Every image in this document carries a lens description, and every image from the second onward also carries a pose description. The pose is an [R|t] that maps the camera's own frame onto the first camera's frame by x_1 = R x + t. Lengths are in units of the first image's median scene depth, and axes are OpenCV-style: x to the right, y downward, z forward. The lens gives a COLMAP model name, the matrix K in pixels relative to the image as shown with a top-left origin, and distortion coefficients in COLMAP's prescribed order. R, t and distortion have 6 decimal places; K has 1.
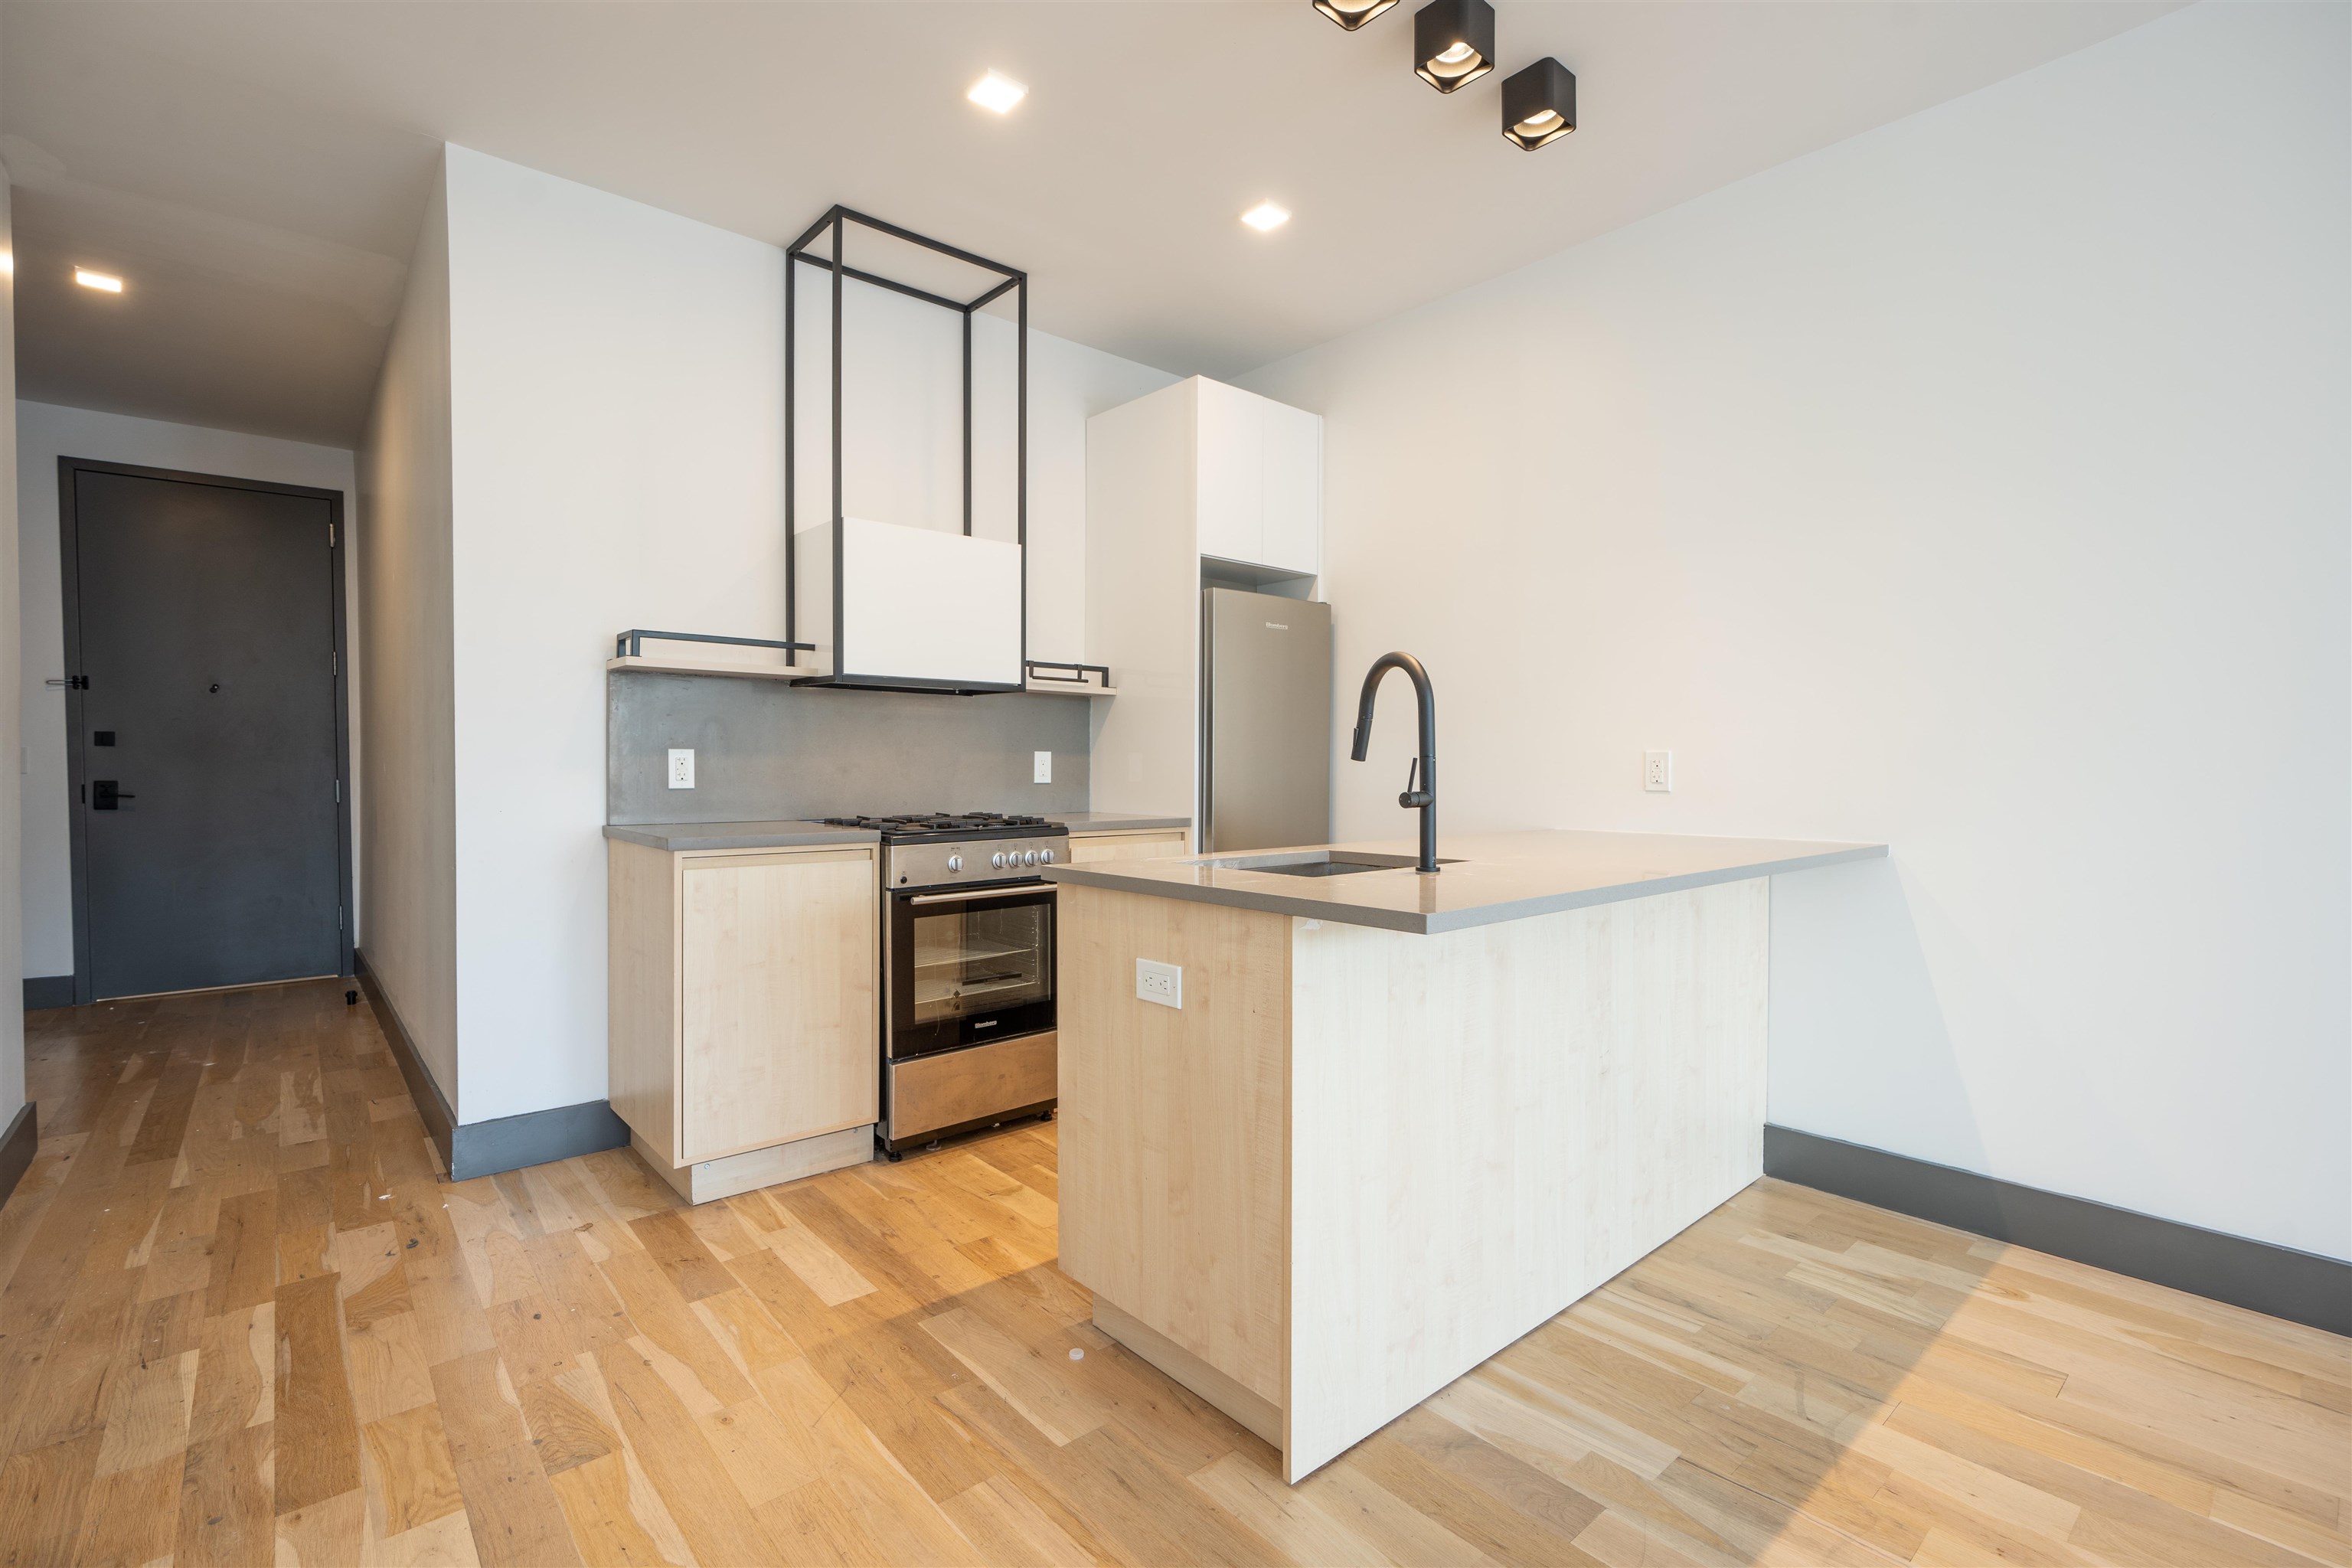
lens RADIAL K [[1056.6, 0, 1177.7], [0, 1056.6, 783.8], [0, 0, 1]] dist [-0.003406, 0.000872]
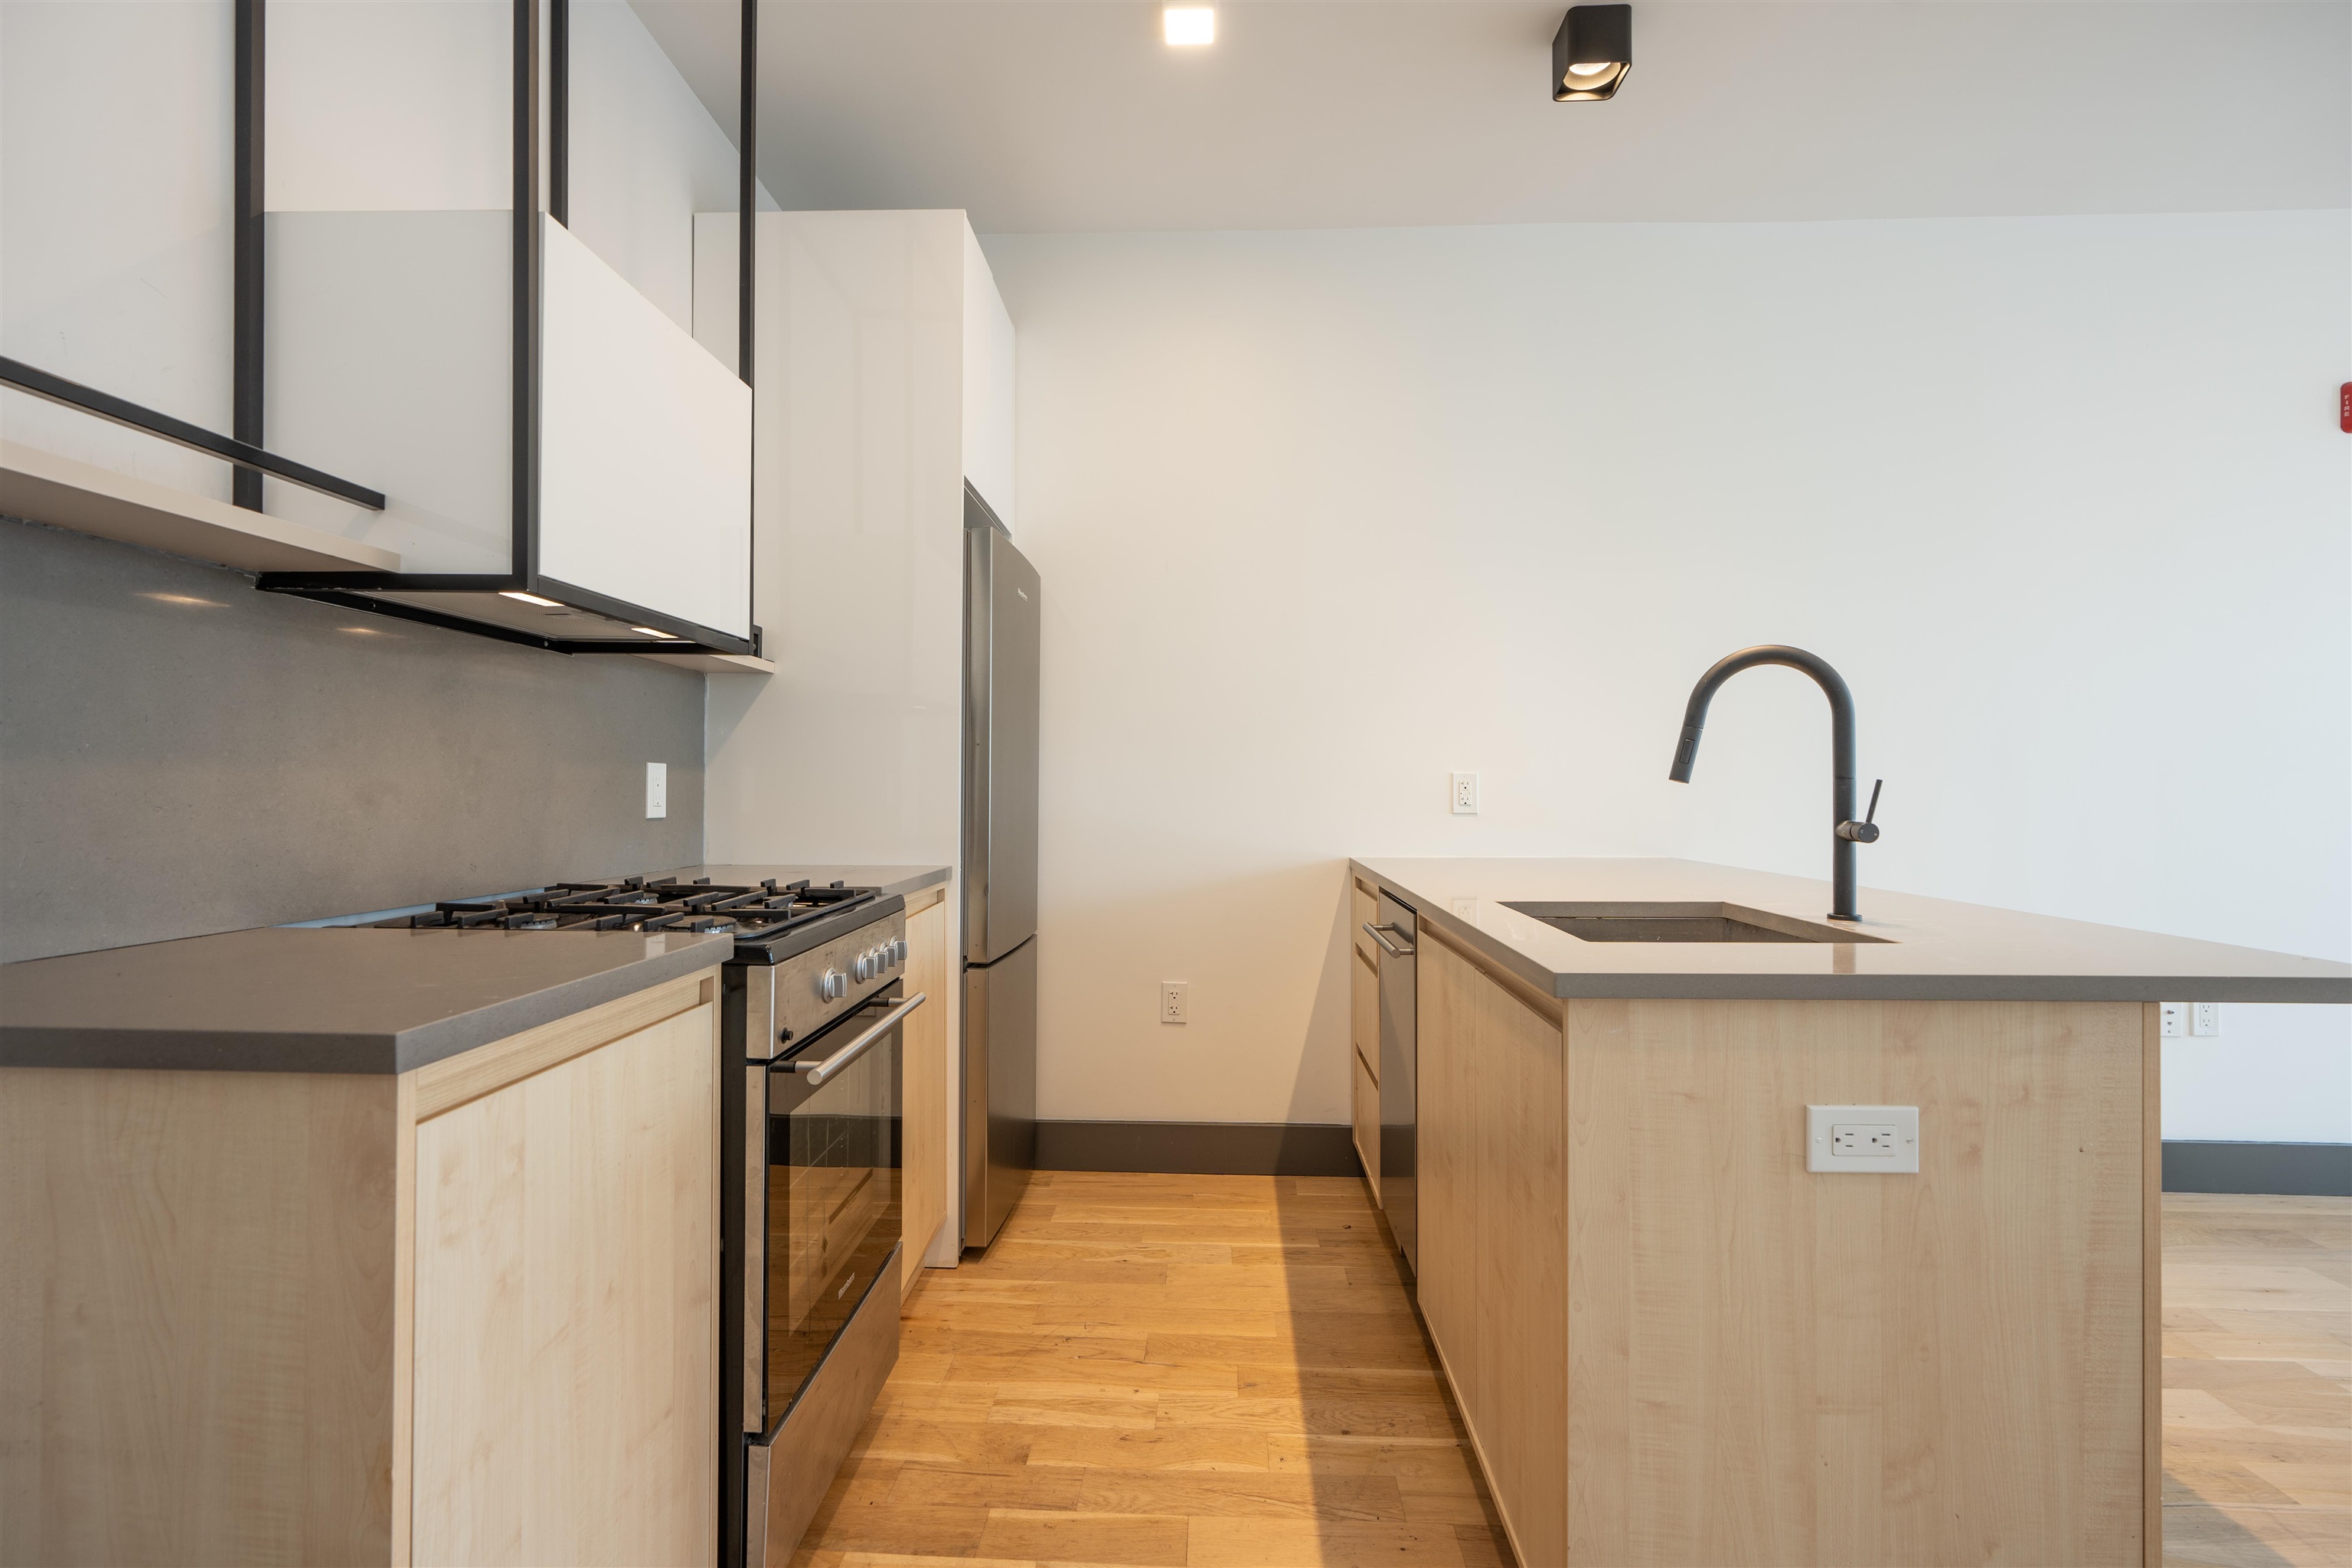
lens RADIAL K [[1073.7, 0, 1173.8], [0, 1073.7, 784.3], [0, 0, 1]] dist [-0.003012, 0.000507]
pose [[0.689087, 0.001020, 0.724678, -0.481458], [0.012083, 0.999844, -0.012897, -0.011006], [-0.724578, 0.017643, 0.688967, 0.545673]]
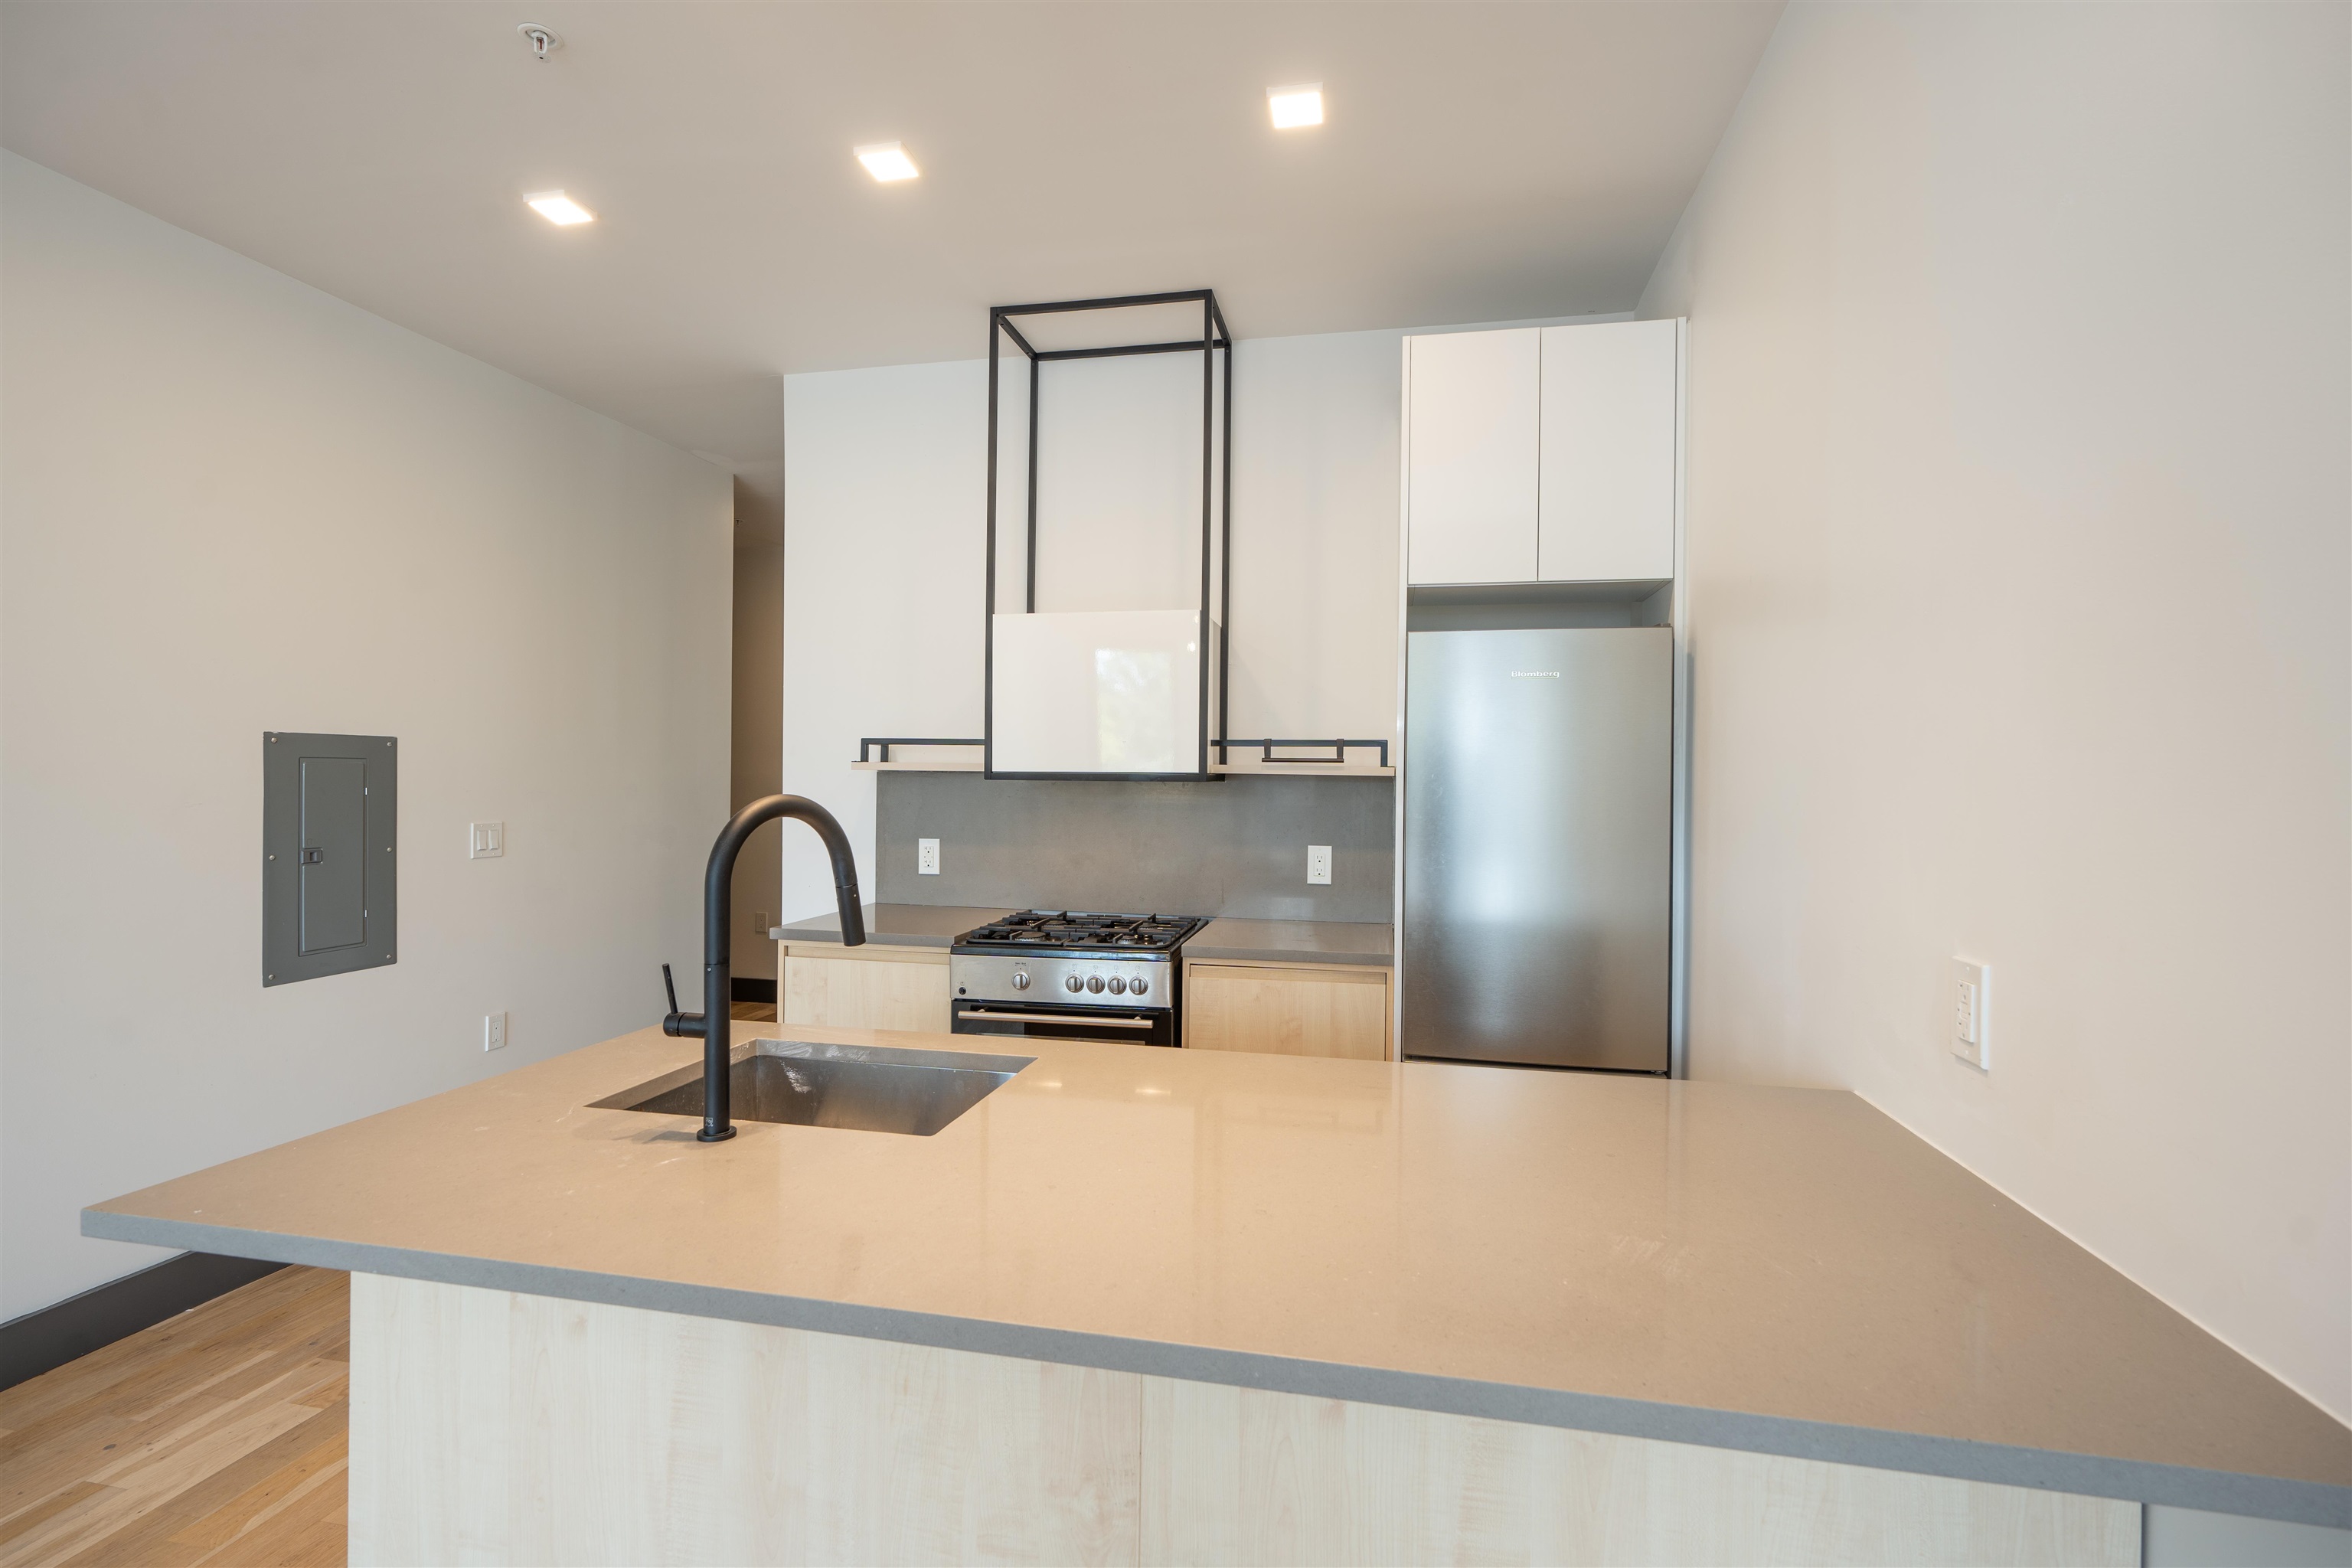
lens RADIAL K [[1073.7, 0, 1173.8], [0, 1073.7, 784.3], [0, 0, 1]] dist [-0.003012, 0.000507]
pose [[0.602740, 0.003658, -0.797929, 0.630891], [-0.024396, 0.999607, -0.013845, -0.087008], [0.797565, 0.027811, 0.602592, 0.557079]]
